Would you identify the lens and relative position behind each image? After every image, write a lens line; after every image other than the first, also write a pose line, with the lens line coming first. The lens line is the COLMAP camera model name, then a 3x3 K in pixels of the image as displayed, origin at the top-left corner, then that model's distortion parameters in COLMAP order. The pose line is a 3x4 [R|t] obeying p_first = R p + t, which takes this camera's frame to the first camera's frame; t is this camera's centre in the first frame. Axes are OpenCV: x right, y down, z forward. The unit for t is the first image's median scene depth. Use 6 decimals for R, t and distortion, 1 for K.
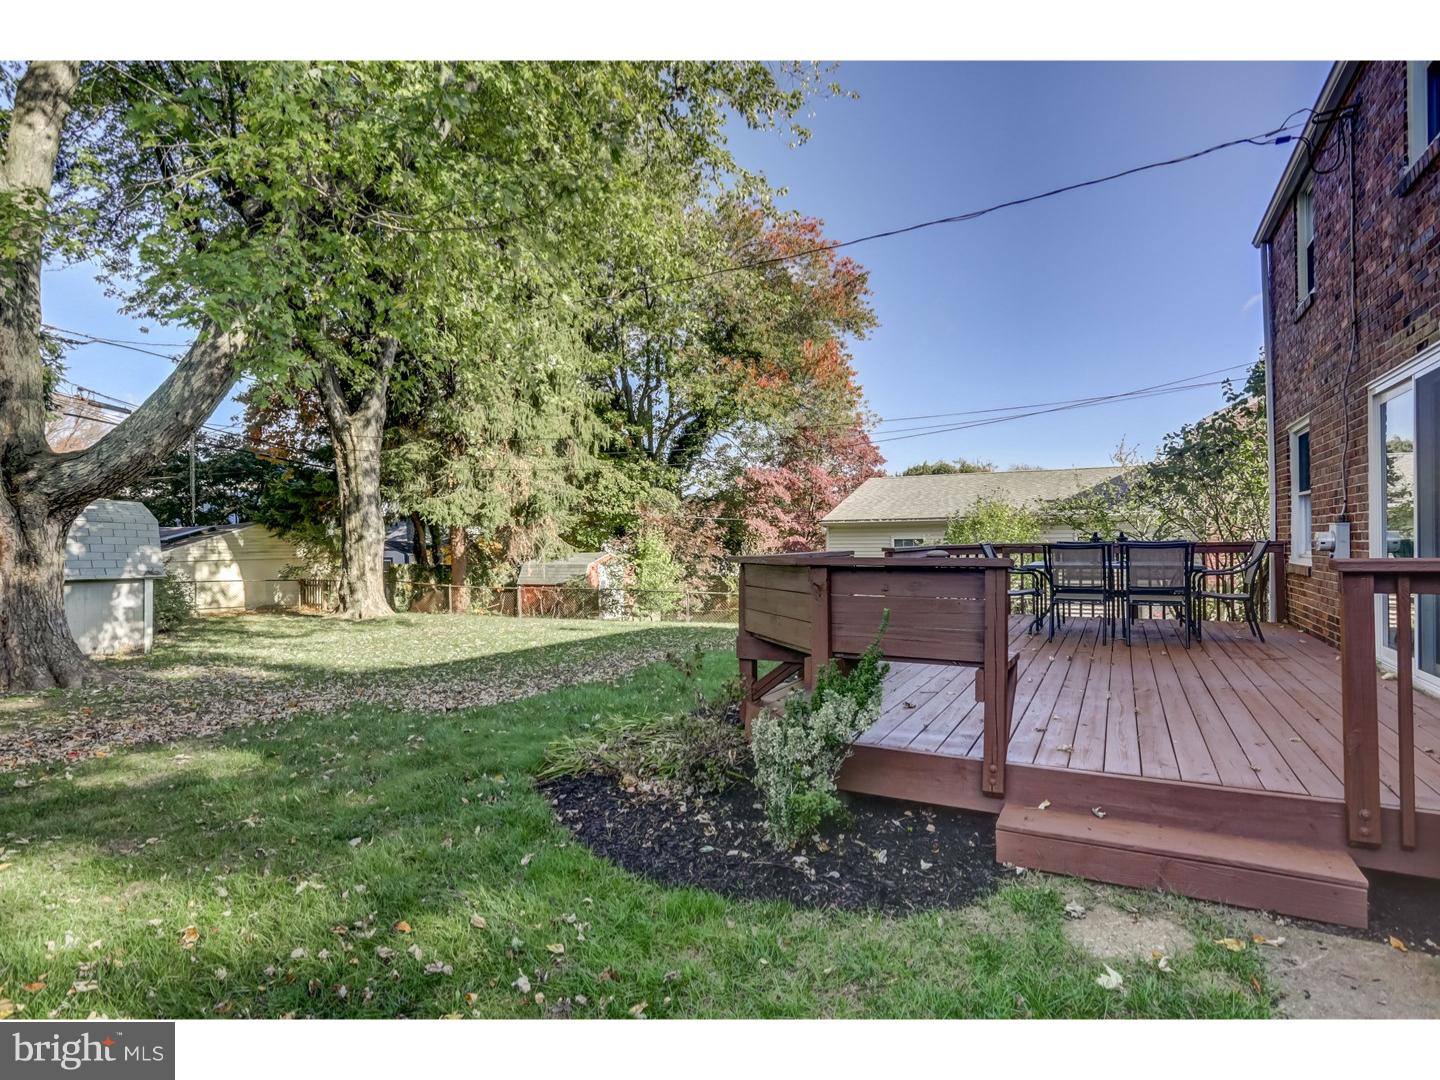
lens RADIAL K [[766.4, 0, 723.4], [0, 766.4, 544.9], [0, 0, 1]] dist [-0.084634, 0.051129]
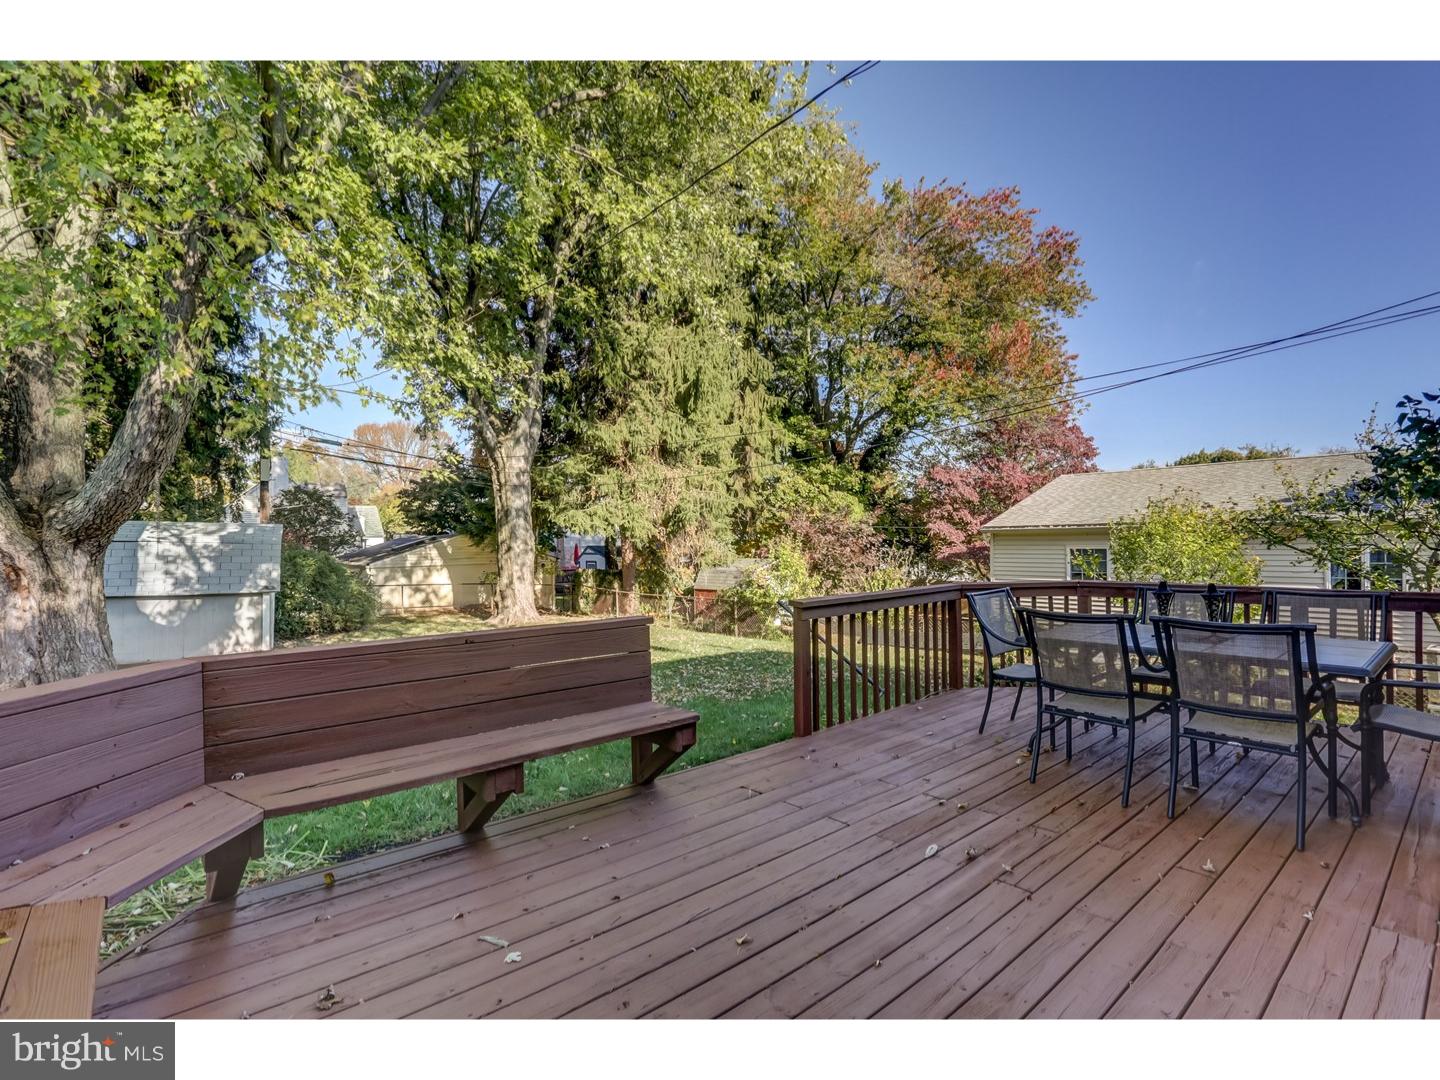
lens RADIAL K [[710.0, 0, 720.0], [0, 710.0, 540.0], [0, 0, 1]] dist [-0.050259, 0.017206]
pose [[0.934231, -0.002901, -0.356657, 0.131797], [0.003054, 0.999995, -0.000132, -0.017373], [0.356655, -0.000966, 0.934236, 0.136433]]
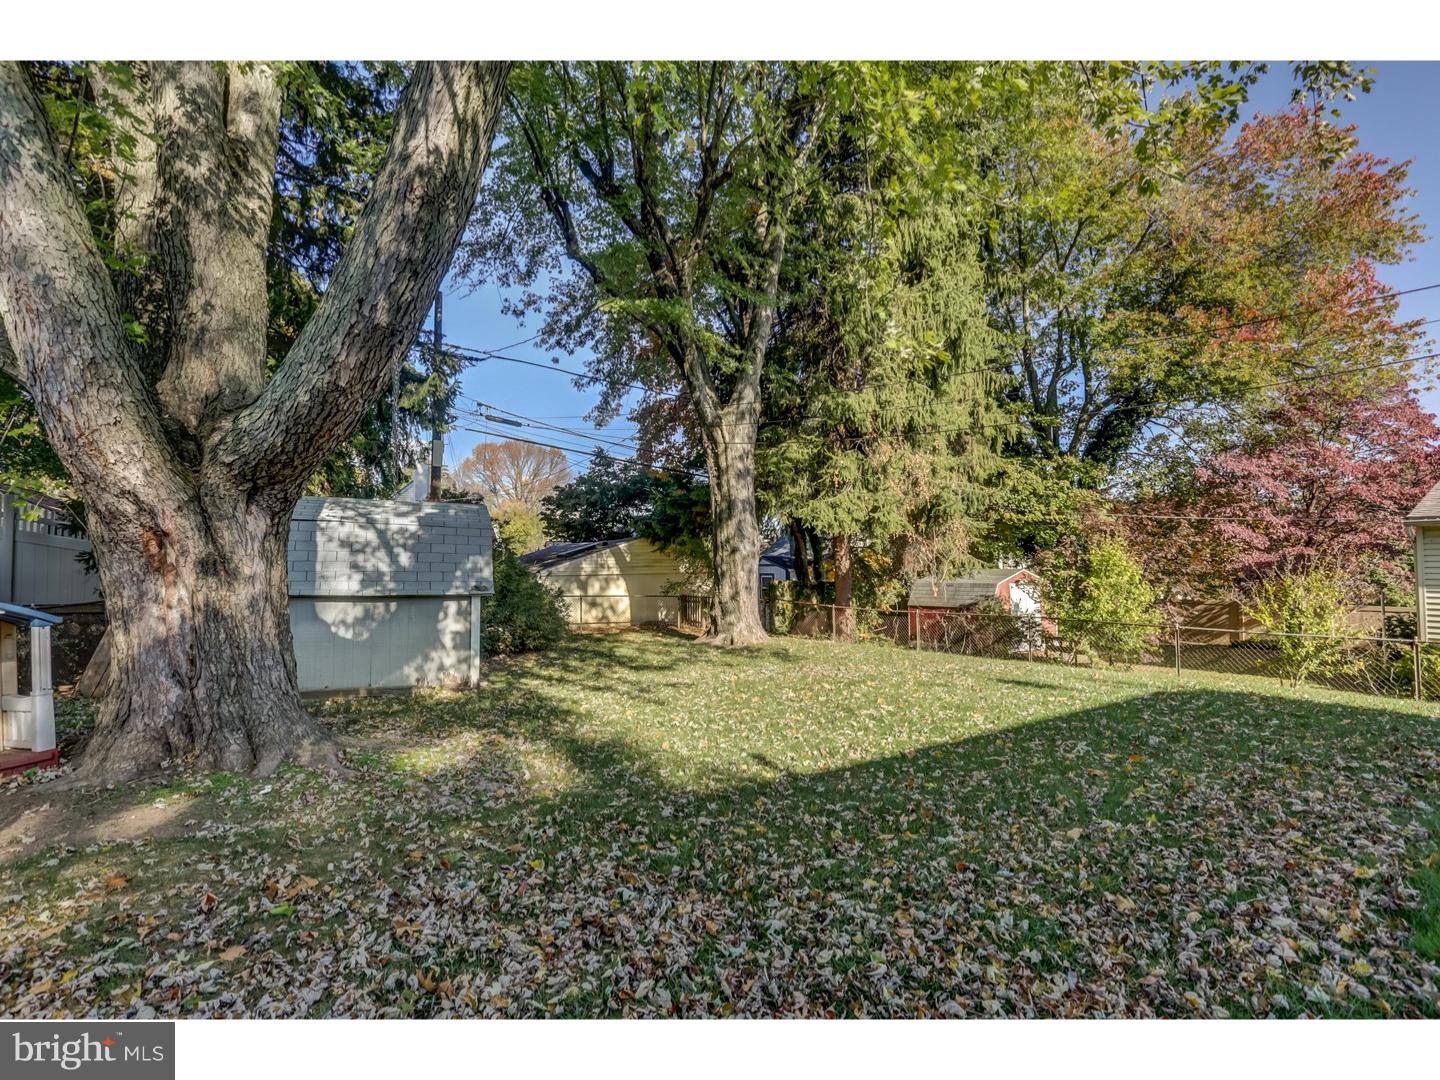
lens RADIAL K [[710.0, 0, 720.0], [0, 710.0, 540.0], [0, 0, 1]] dist [-0.050259, 0.017206]
pose [[0.878138, -0.016810, -0.478113, -0.091535], [0.000701, 0.999427, -0.033850, 0.005580], [0.478408, 0.029390, 0.877646, 0.238119]]
